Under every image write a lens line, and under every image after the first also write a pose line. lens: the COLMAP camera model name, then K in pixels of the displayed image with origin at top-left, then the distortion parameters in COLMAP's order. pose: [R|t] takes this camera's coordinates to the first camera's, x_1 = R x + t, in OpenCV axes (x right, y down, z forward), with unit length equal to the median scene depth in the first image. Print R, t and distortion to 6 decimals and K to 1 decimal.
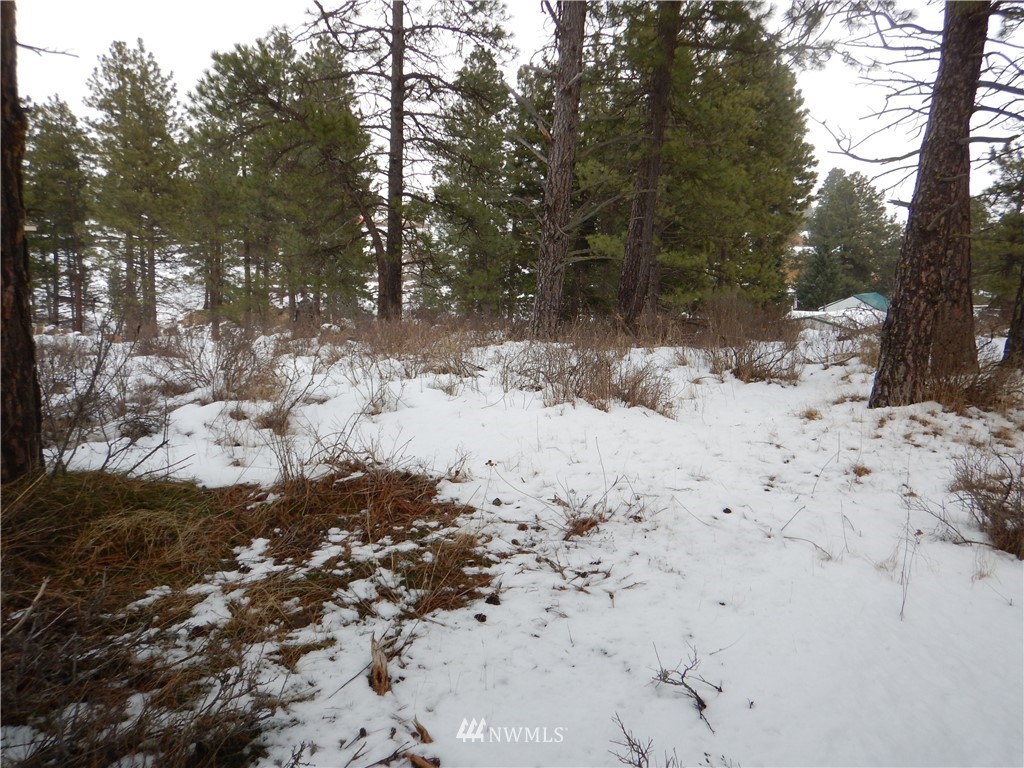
lens RADIAL K [[747.8, 0, 512.0], [0, 747.8, 384.0], [0, 0, 1]] dist [0.007891, -0.000329]
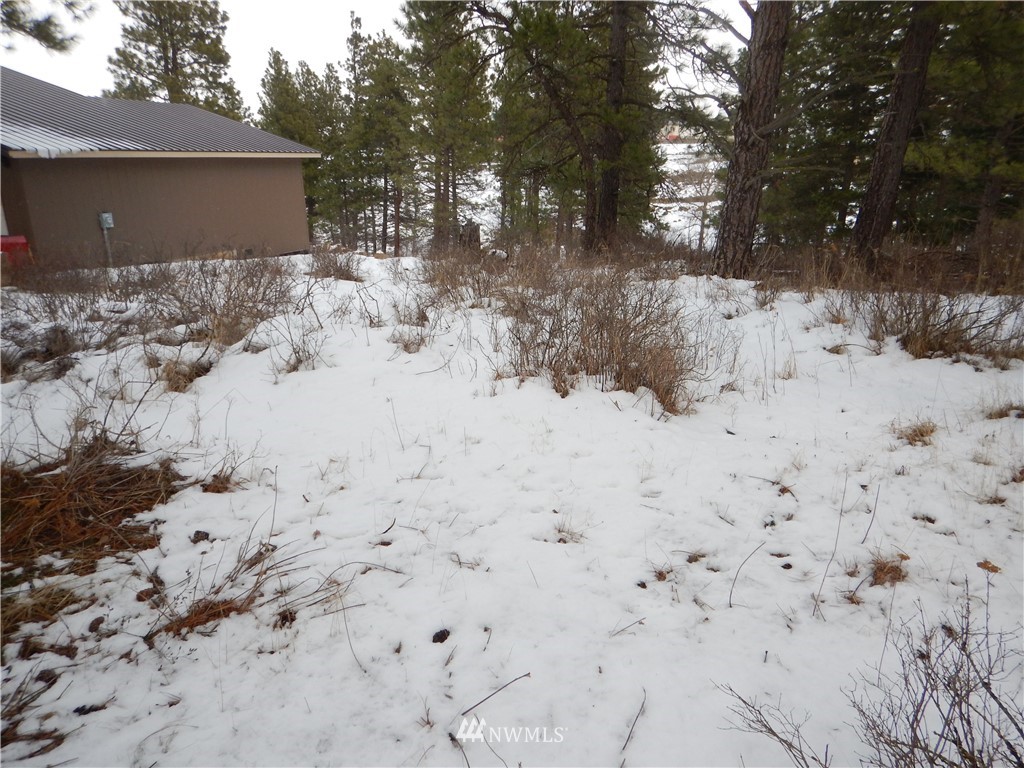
lens RADIAL K [[748.7, 0, 512.0], [0, 748.7, 384.0], [0, 0, 1]] dist [-0.009086, -0.005269]
pose [[0.914689, 0.089504, -0.394122, 0.160877], [-0.048893, 0.992513, 0.111923, -0.022121], [0.401189, -0.083105, 0.912217, 0.169700]]
